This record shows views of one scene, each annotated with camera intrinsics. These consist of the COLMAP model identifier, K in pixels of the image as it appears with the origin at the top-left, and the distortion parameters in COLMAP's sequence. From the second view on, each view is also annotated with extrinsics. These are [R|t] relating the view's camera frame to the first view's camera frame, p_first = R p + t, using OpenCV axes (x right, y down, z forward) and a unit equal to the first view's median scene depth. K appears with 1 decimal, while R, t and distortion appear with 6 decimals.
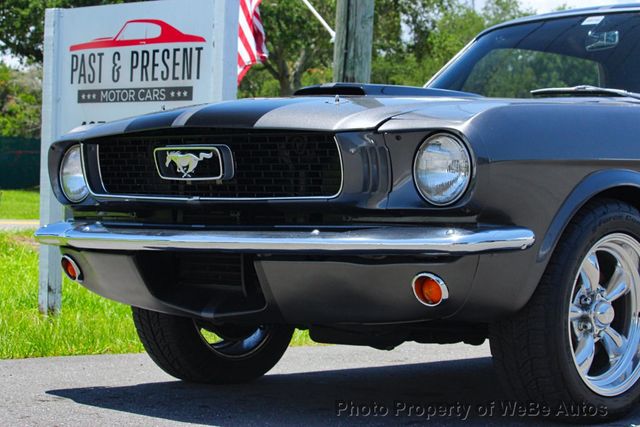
lens RADIAL K [[1645.7, 0, 319.7], [0, 1645.7, 212.5], [0, 0, 1]] dist [-0.393963, 0.563161]
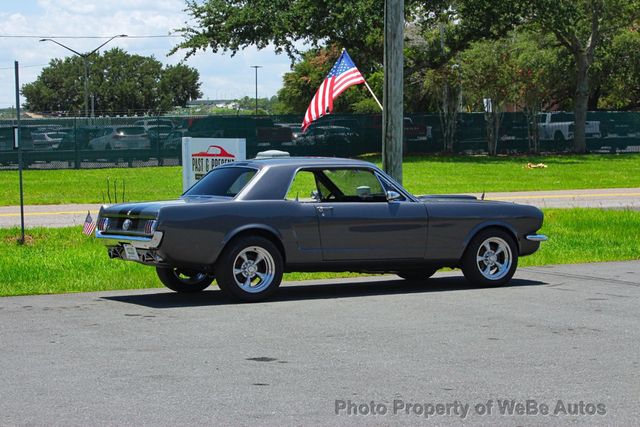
lens RADIAL K [[1687.3, 0, 320.9], [0, 1687.3, 215.3], [0, 0, 1]] dist [-0.372672, 0.081973]
pose [[0.967389, -0.022926, -0.252254, 0.654817], [0.033091, 0.998799, 0.036129, -0.101386], [0.251123, -0.043298, 0.966986, -1.326711]]
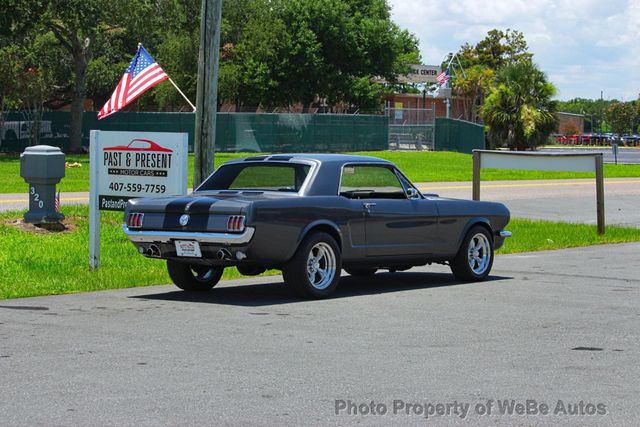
lens RADIAL K [[1687.3, 0, 320.9], [0, 1687.3, 215.3], [0, 0, 1]] dist [-0.372672, 0.081973]
pose [[0.988129, -0.019696, 0.152358, -0.221773], [0.012913, 0.998886, 0.045384, -0.116653], [-0.153082, -0.042878, 0.987283, -1.372756]]
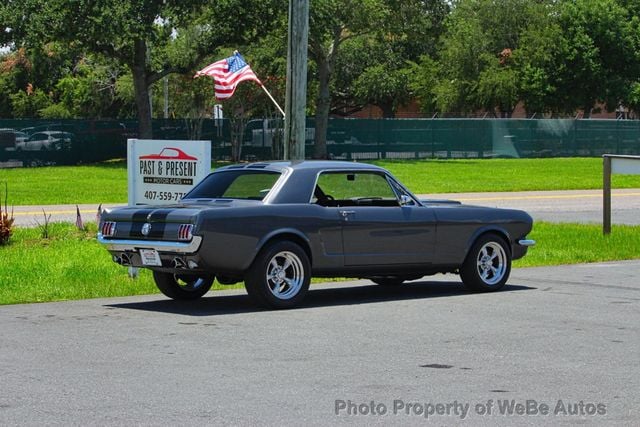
lens RADIAL K [[1687.3, 0, 320.9], [0, 1687.3, 215.3], [0, 0, 1]] dist [-0.372672, 0.081973]
pose [[0.998735, -0.021802, -0.045320, 0.206878], [0.023531, 0.999002, 0.037977, -0.109271], [0.044447, -0.038996, 0.998250, -1.351316]]
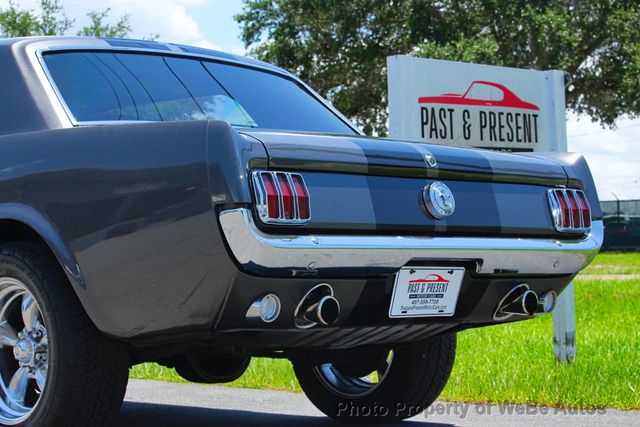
lens RADIAL K [[1645.7, 0, 319.7], [0, 1645.7, 212.5], [0, 0, 1]] dist [-0.393963, 0.563161]
pose [[0.004455, -0.015505, 0.999870, -1.164086], [0.044893, 0.998875, 0.015290, -0.055713], [-0.998982, 0.044819, 0.005146, 1.111577]]
